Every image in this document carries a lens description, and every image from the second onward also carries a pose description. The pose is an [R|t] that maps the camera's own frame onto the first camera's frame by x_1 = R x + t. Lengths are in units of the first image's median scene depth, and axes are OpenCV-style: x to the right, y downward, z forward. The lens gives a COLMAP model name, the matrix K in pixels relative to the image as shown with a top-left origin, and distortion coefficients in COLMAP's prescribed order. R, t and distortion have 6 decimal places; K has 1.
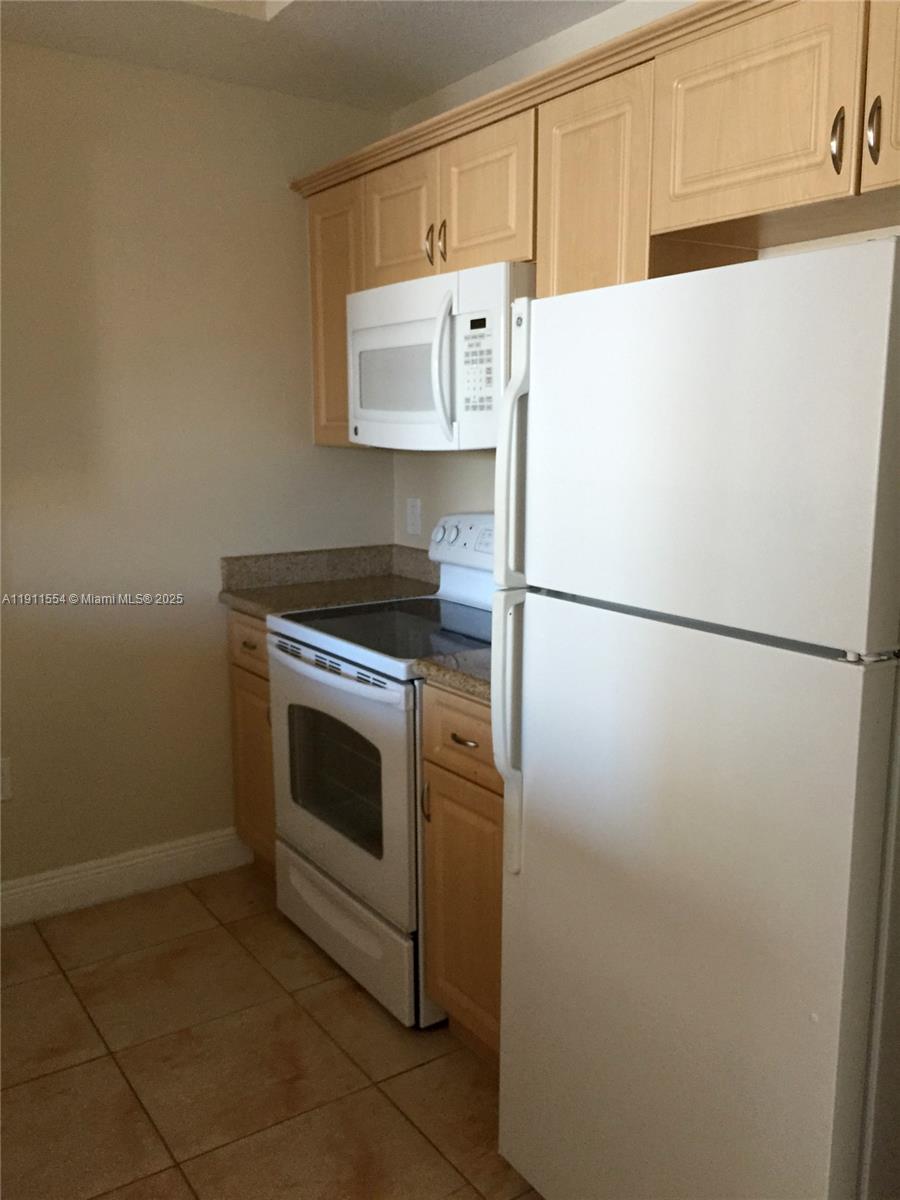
lens RADIAL K [[1026.1, 0, 451.5], [0, 1026.1, 601.0], [0, 0, 1]] dist [0.041285, 0.003647]
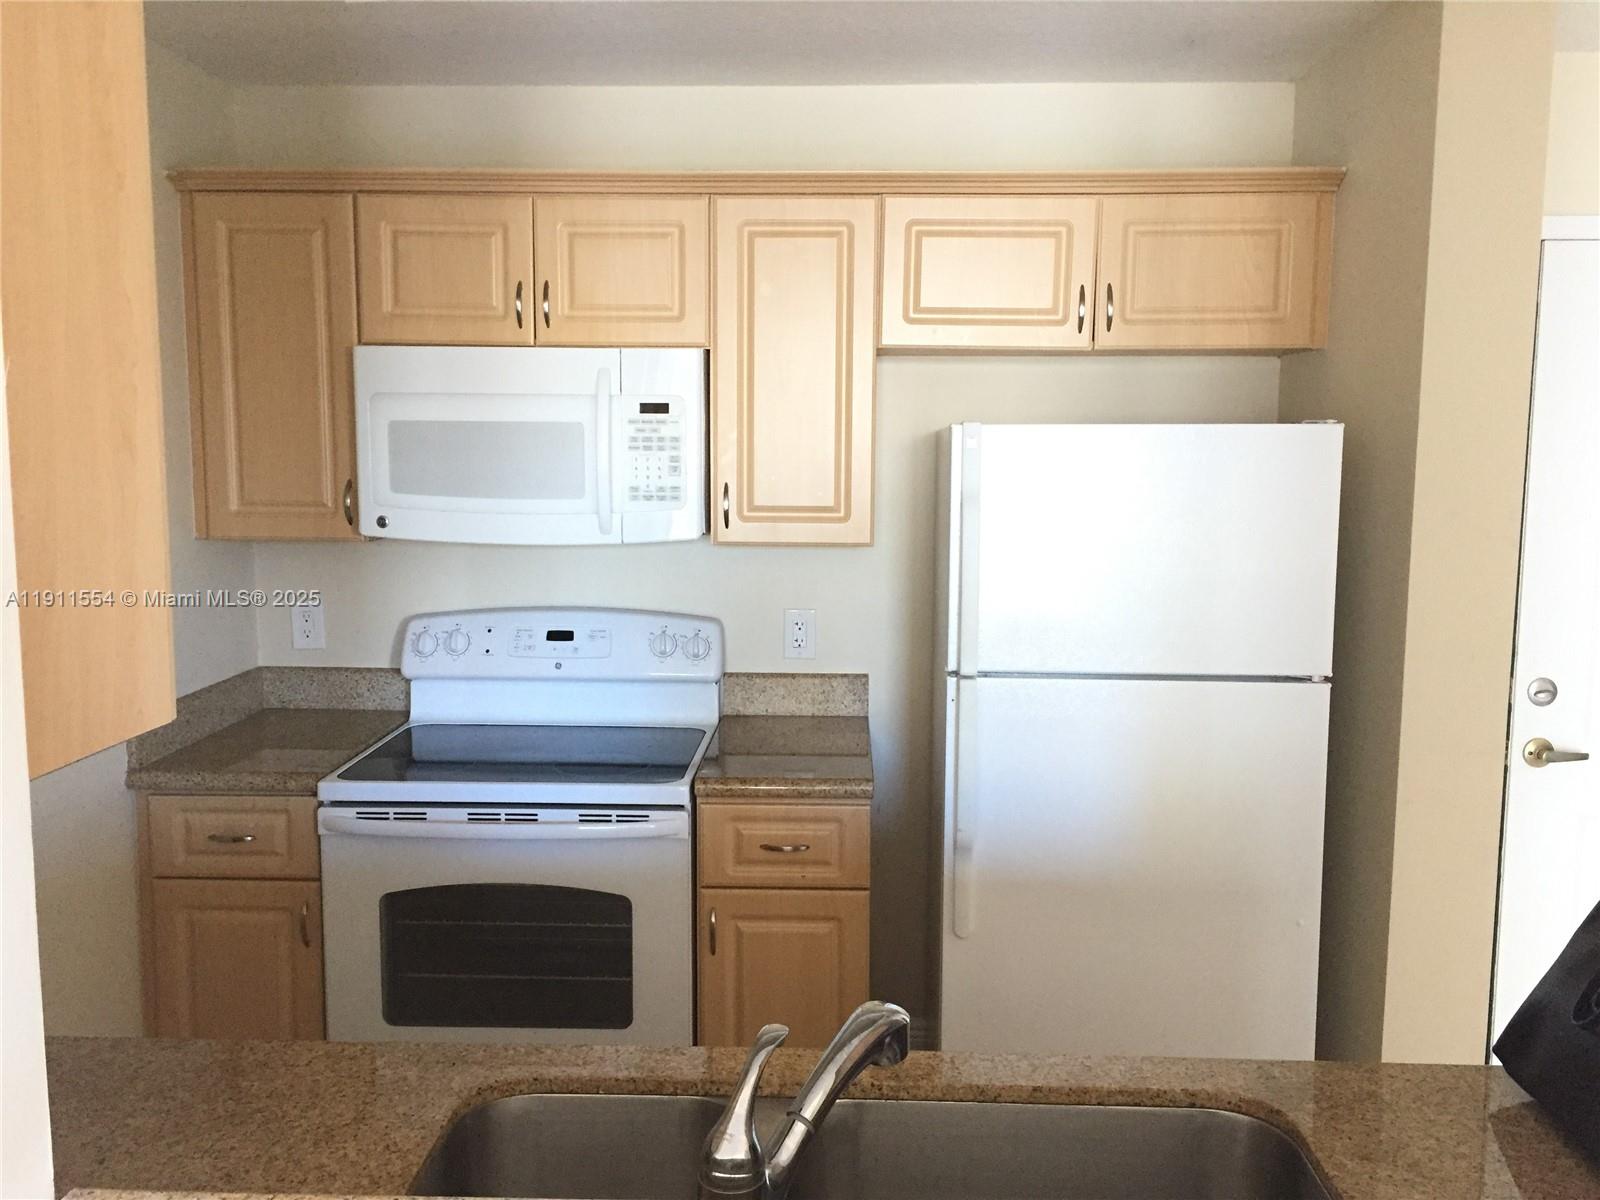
lens RADIAL K [[1368.2, 0, 801.2], [0, 1368.2, 597.6], [0, 0, 1]] dist [0.041285, 0.003647]
pose [[0.610123, -0.093218, 0.786804, -0.857331], [0.131332, 0.991216, 0.015596, -0.101370], [-0.781346, 0.093817, 0.617006, 0.154107]]
